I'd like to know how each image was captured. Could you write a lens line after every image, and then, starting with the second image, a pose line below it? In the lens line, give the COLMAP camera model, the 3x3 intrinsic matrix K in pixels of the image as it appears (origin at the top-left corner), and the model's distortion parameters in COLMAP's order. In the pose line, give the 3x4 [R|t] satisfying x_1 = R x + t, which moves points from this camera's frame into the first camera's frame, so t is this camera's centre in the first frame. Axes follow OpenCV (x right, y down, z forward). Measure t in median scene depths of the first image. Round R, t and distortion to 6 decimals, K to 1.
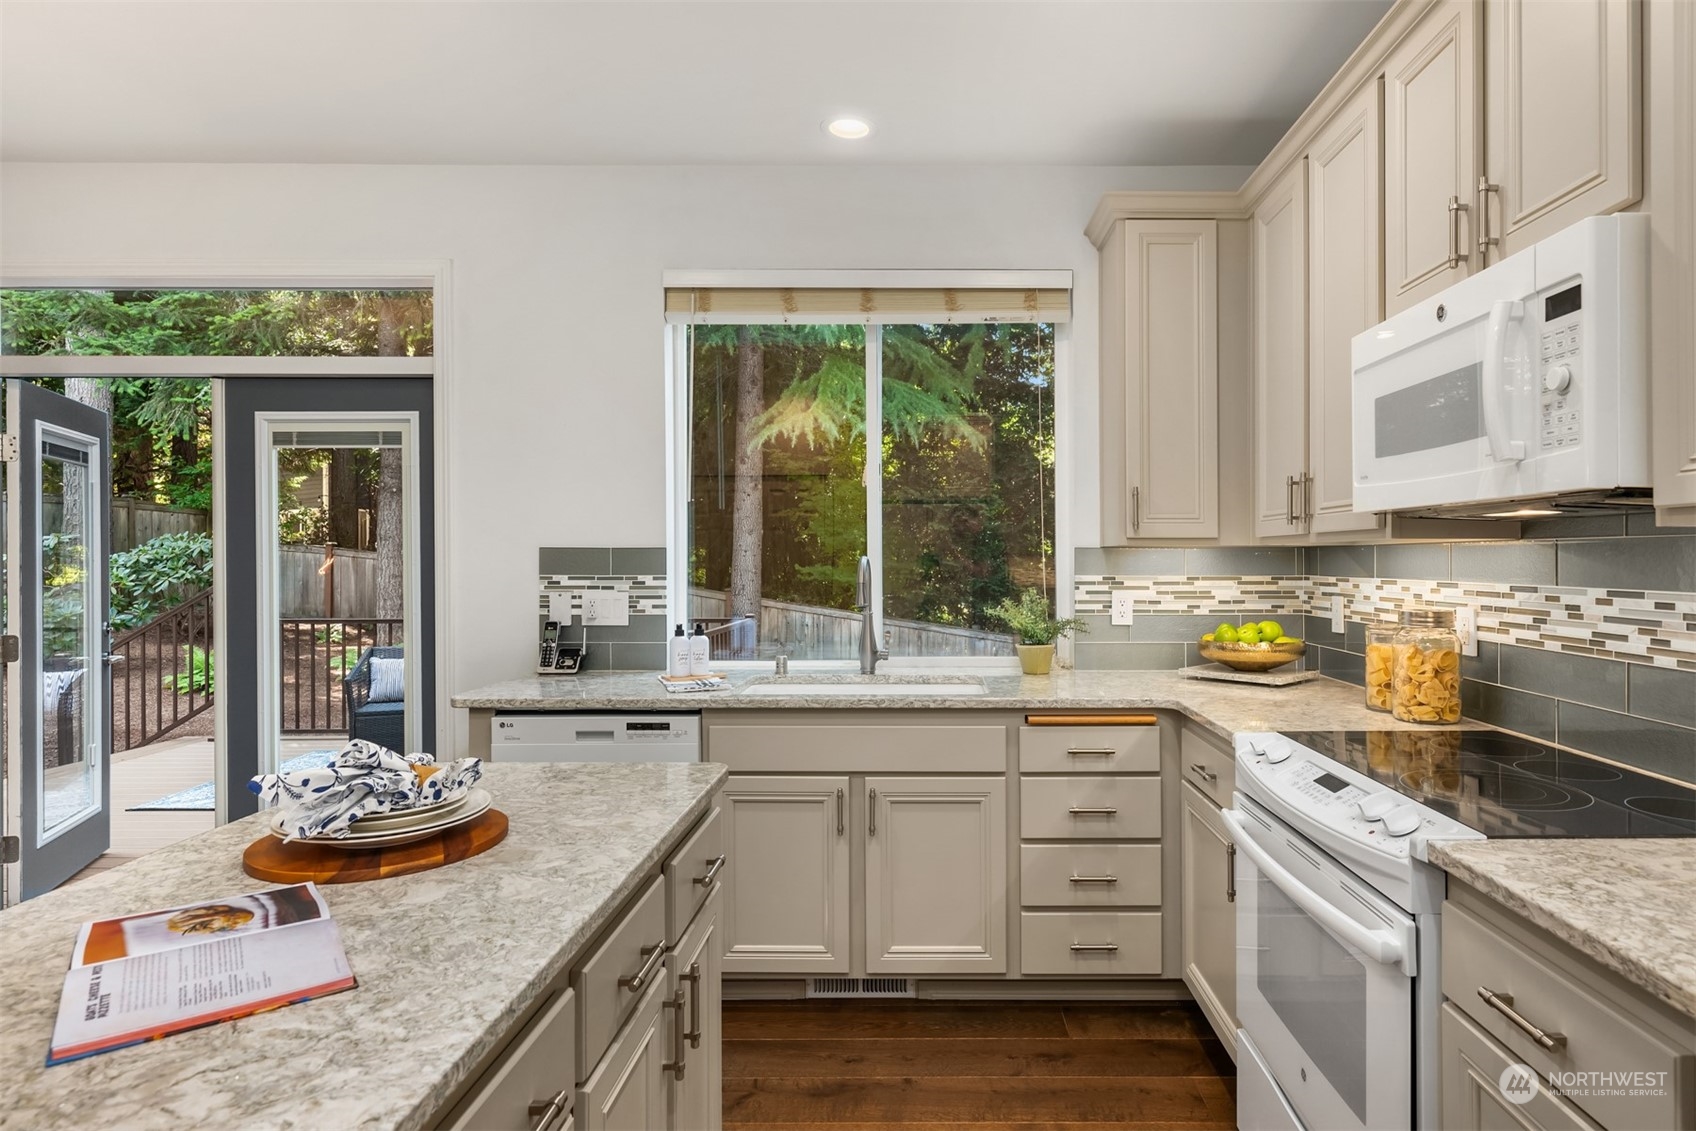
lens RADIAL K [[948.1, 0, 859.5], [0, 948.1, 556.7], [0, 0, 1]] dist [-0.002739, 0.000777]
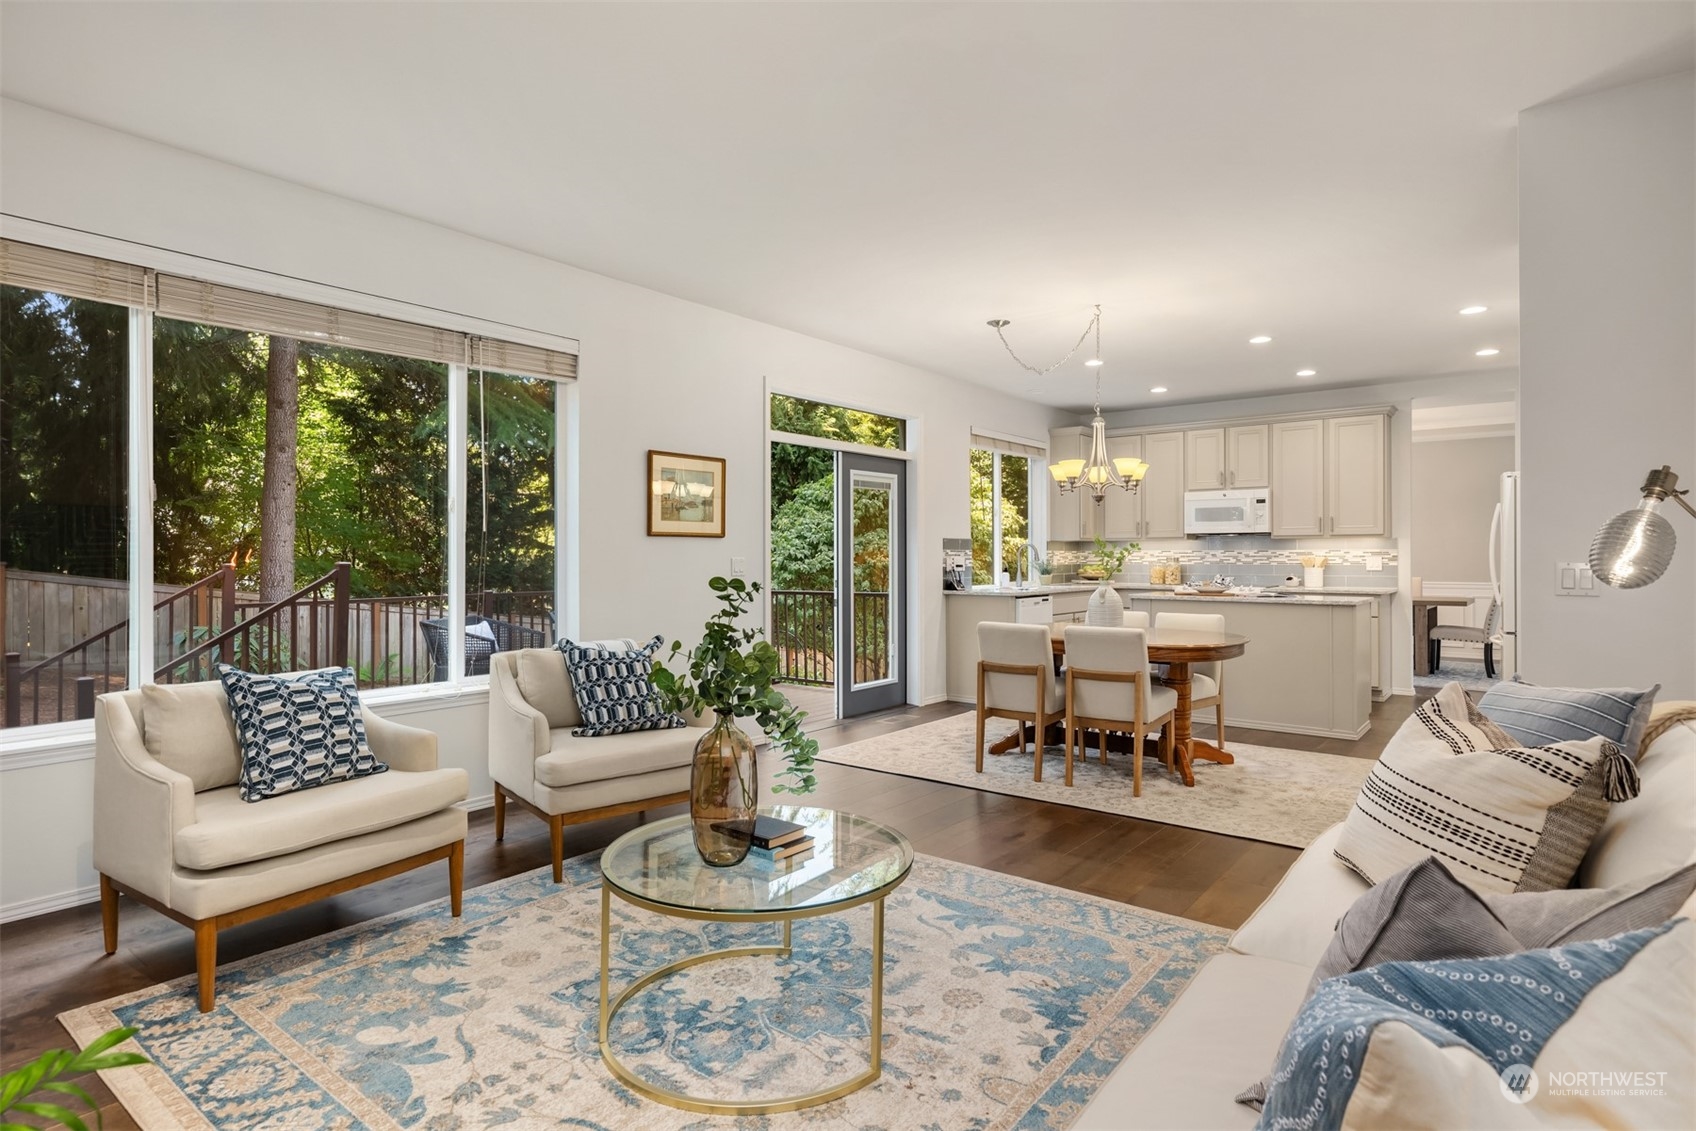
lens RADIAL K [[897.2, 0, 856.3], [0, 897.2, 563.7], [0, 0, 1]] dist [0.007528, 0.002636]
pose [[0.613334, -0.004081, 0.789813, -2.419397], [0.002342, 0.999992, 0.003348, 0.050085], [-0.789821, -0.000203, 0.613338, -0.215626]]
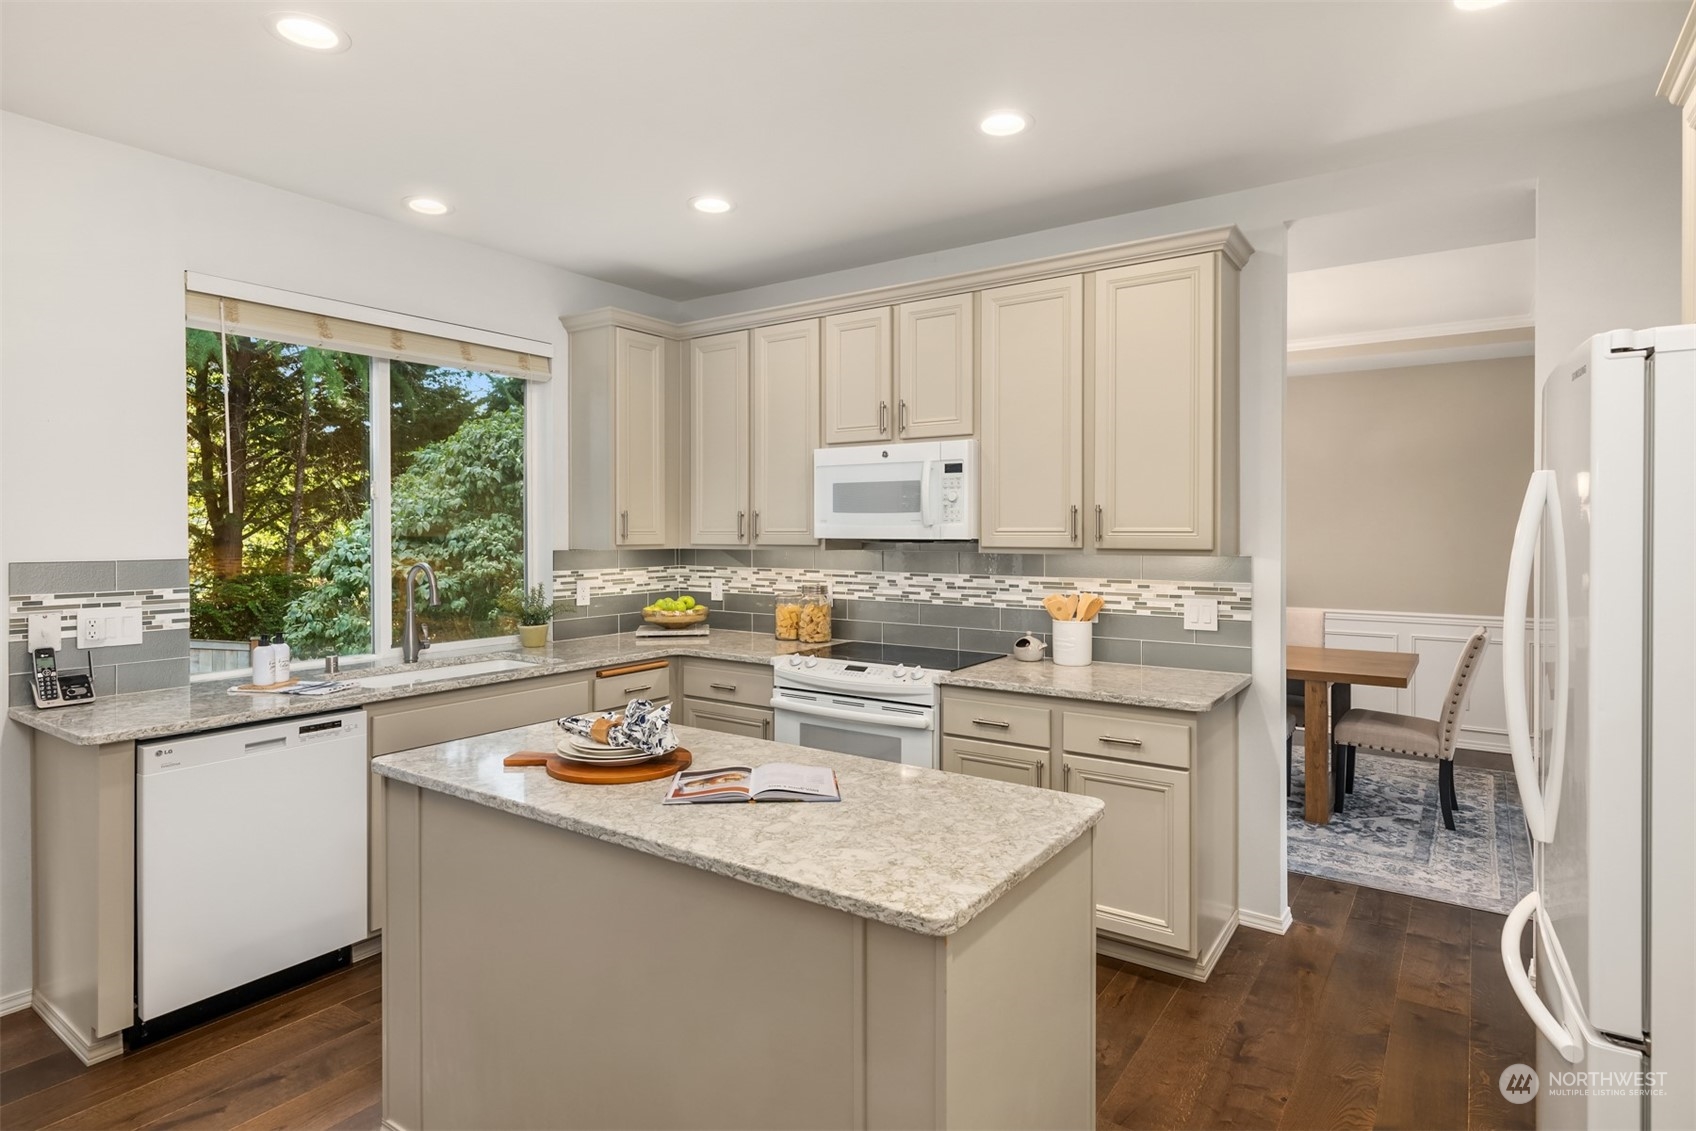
lens RADIAL K [[897.2, 0, 847.9], [0, 897.2, 534.6], [0, 0, 1]] dist [0.007528, 0.002636]
pose [[0.576817, -0.005569, 0.816854, -0.643061], [0.003125, 0.999984, 0.004610, -0.041287], [-0.816867, -0.000106, 0.576825, -0.089484]]
